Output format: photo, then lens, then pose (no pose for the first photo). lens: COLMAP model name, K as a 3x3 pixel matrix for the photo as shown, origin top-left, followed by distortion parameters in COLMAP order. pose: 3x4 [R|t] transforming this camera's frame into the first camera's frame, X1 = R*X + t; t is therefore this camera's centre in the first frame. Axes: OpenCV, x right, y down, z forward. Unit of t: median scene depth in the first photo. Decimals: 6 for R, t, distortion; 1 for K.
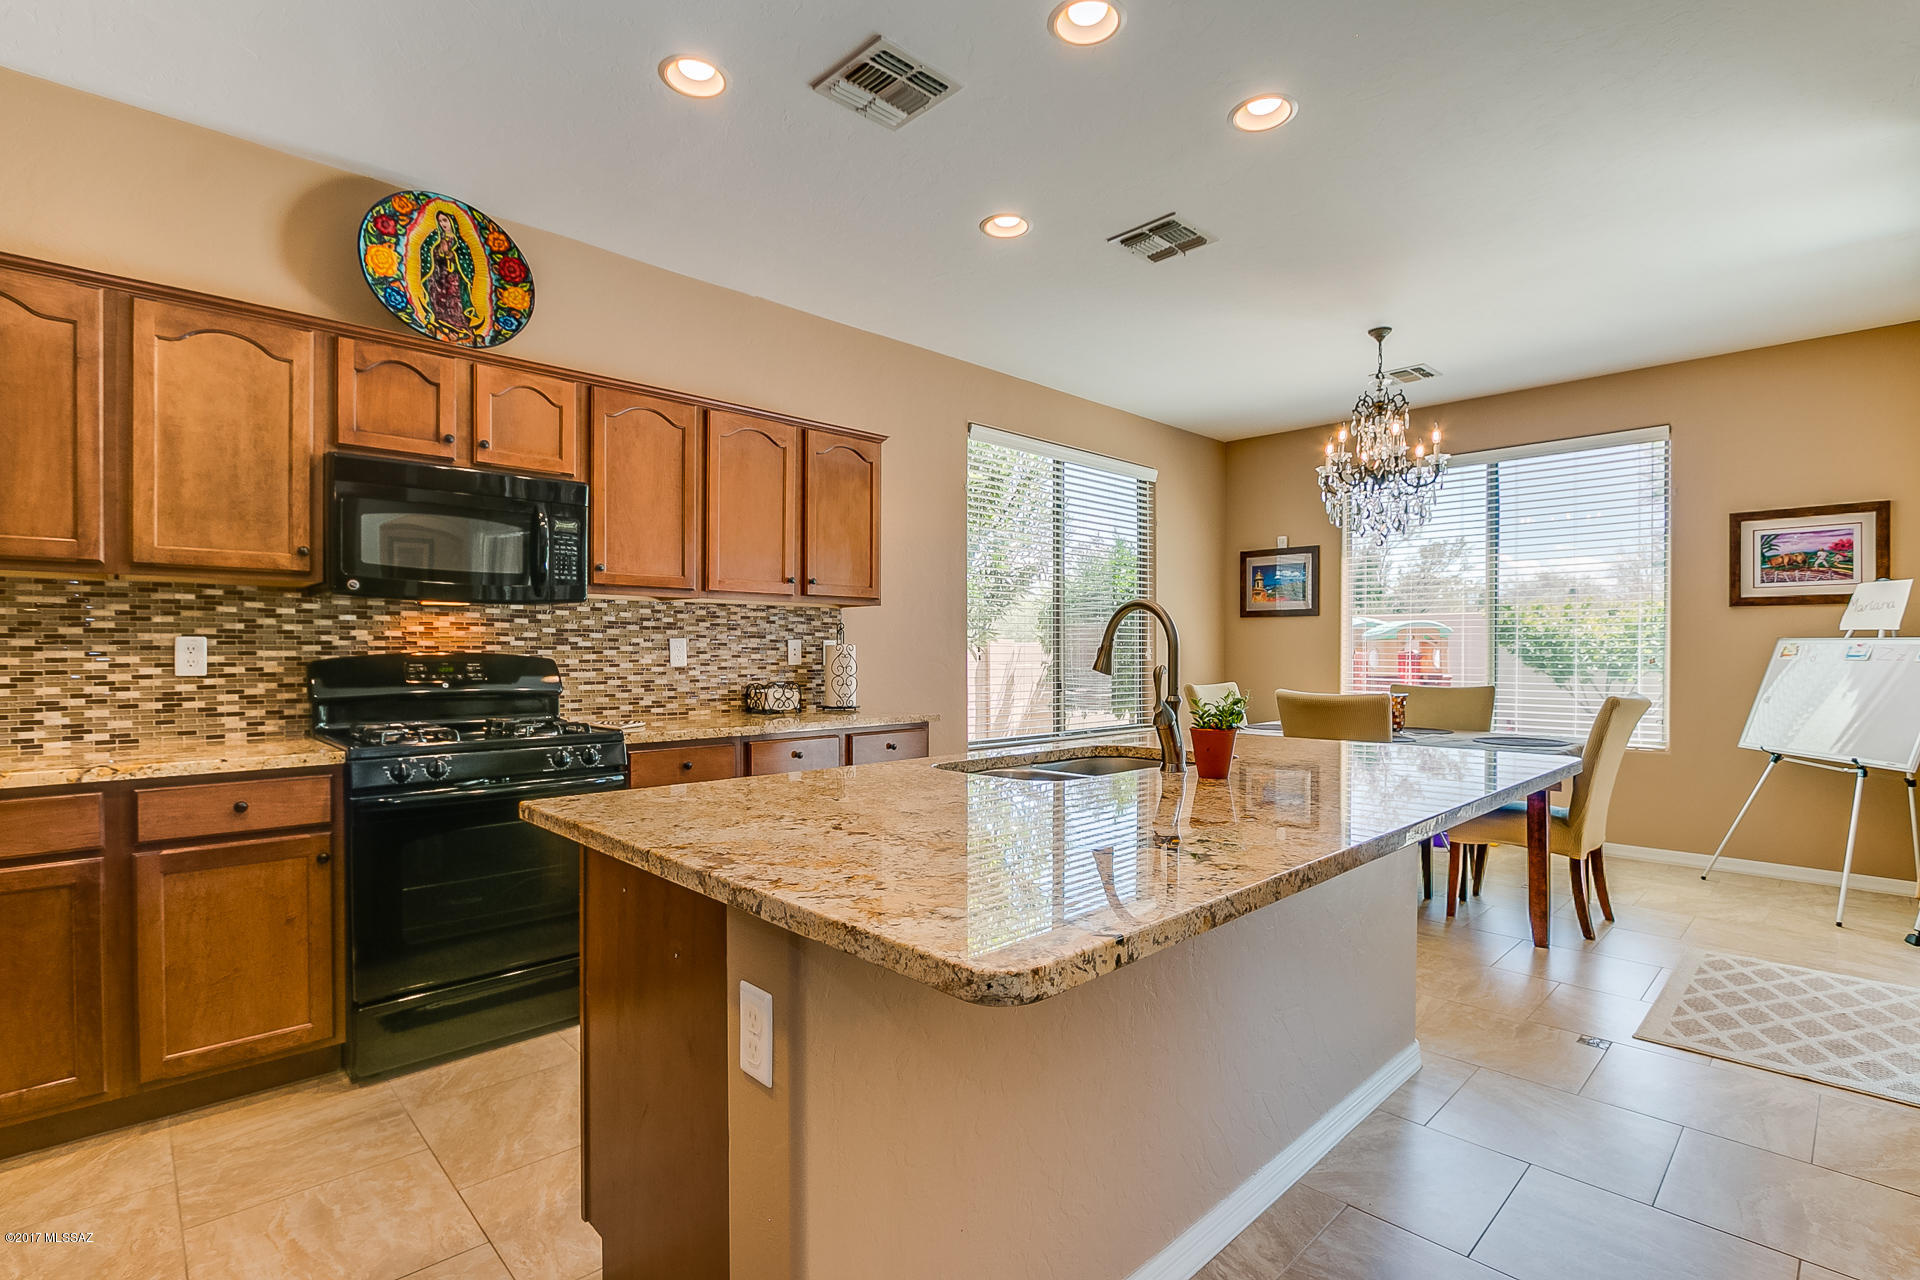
lens RADIAL K [[903.7, 0, 932.1], [0, 903.7, 655.7], [0, 0, 1]] dist [-0.023320, 0.001251]
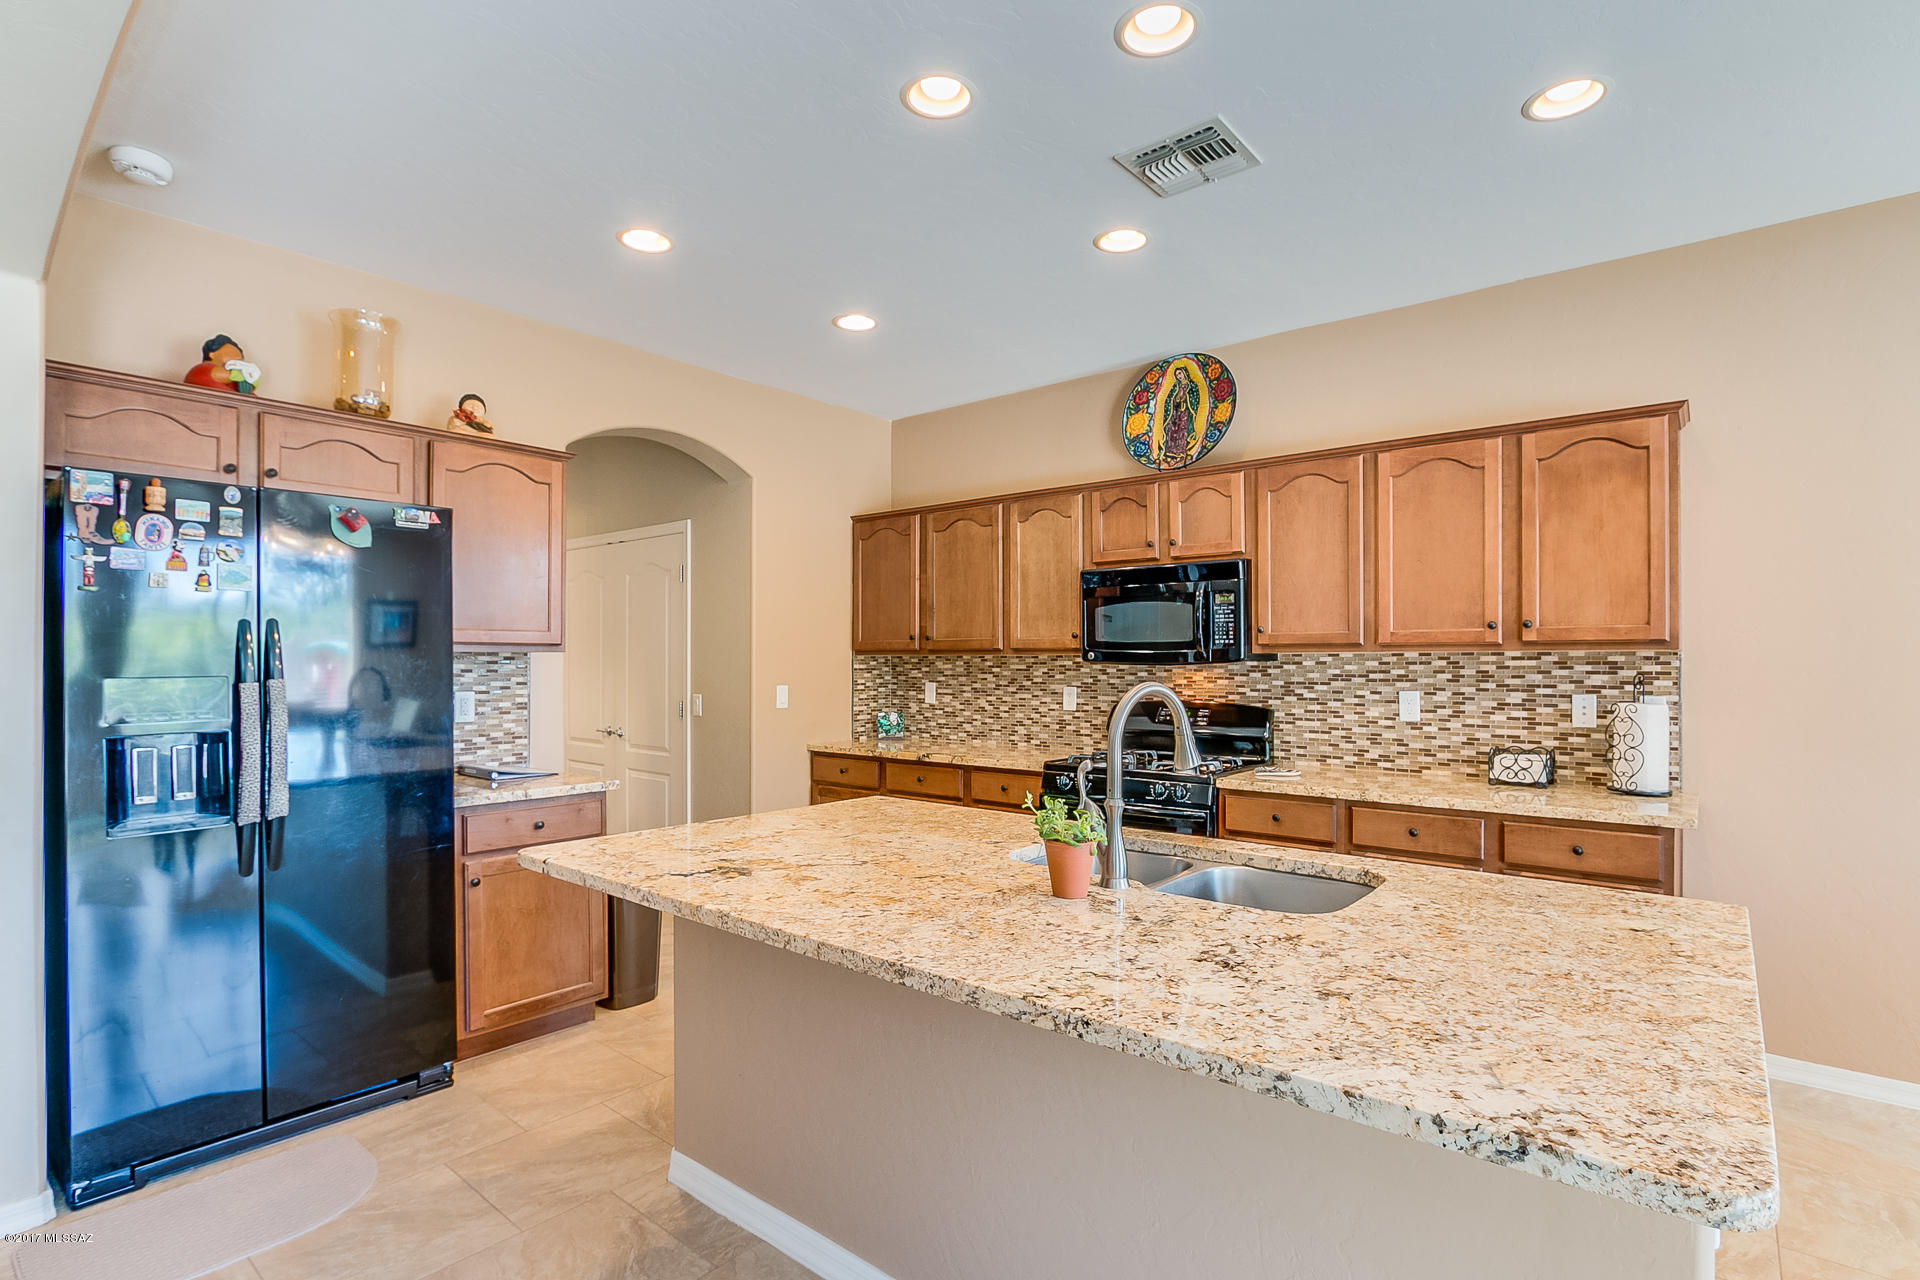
lens RADIAL K [[903.7, 0, 932.1], [0, 903.7, 655.7], [0, 0, 1]] dist [-0.023320, 0.001251]
pose [[0.122426, -0.009593, -0.992431, 0.731232], [-0.005574, 0.999931, -0.010354, -0.054348], [0.992462, 0.006799, 0.122364, 0.478645]]
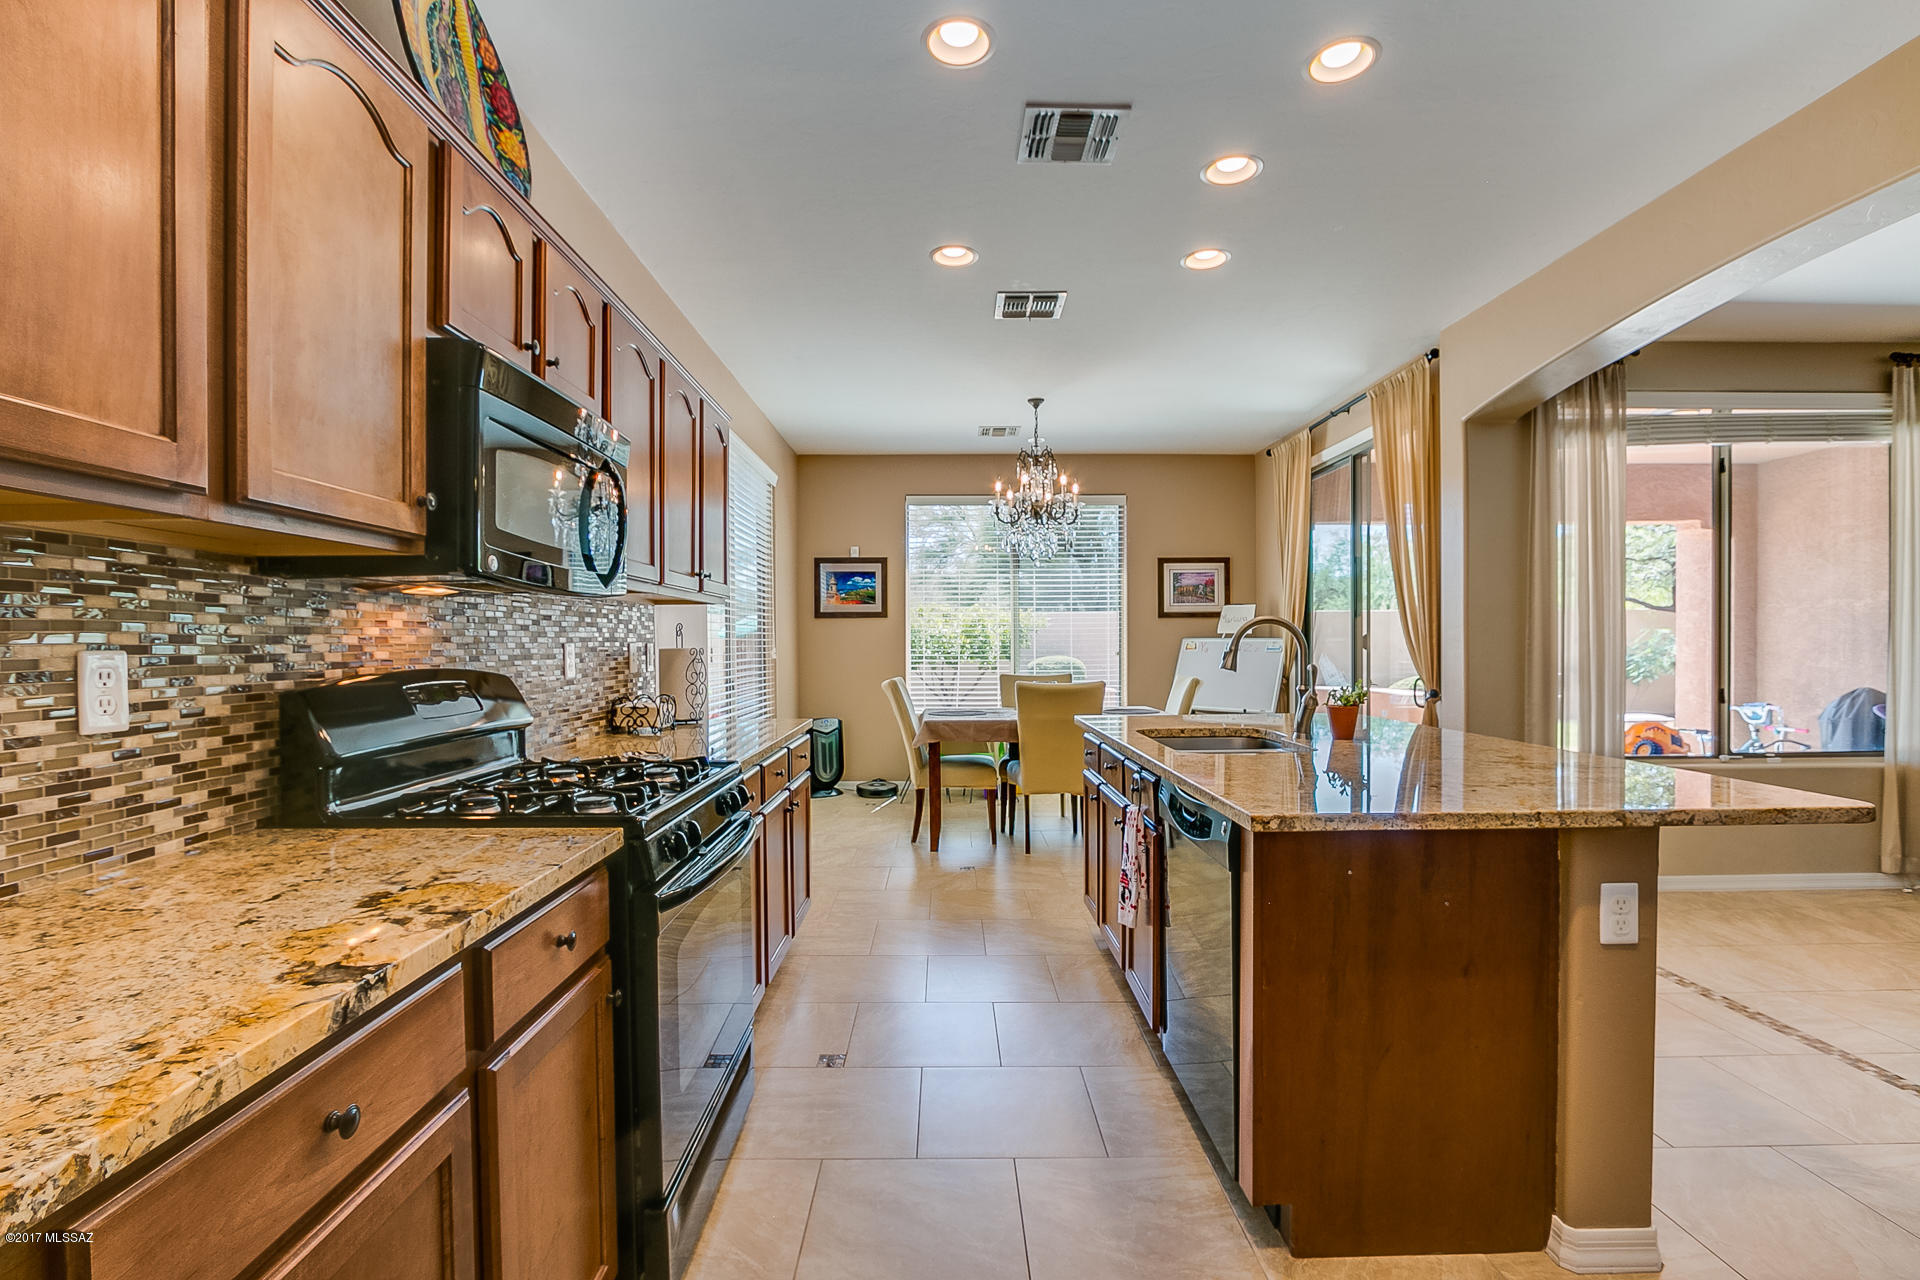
lens RADIAL K [[903.7, 0, 932.1], [0, 903.7, 655.7], [0, 0, 1]] dist [-0.023320, 0.001251]
pose [[0.677297, -0.016541, 0.735524, -0.787134], [0.011024, 0.999863, 0.012334, -0.017697], [-0.735627, -0.000245, 0.677387, 0.316968]]
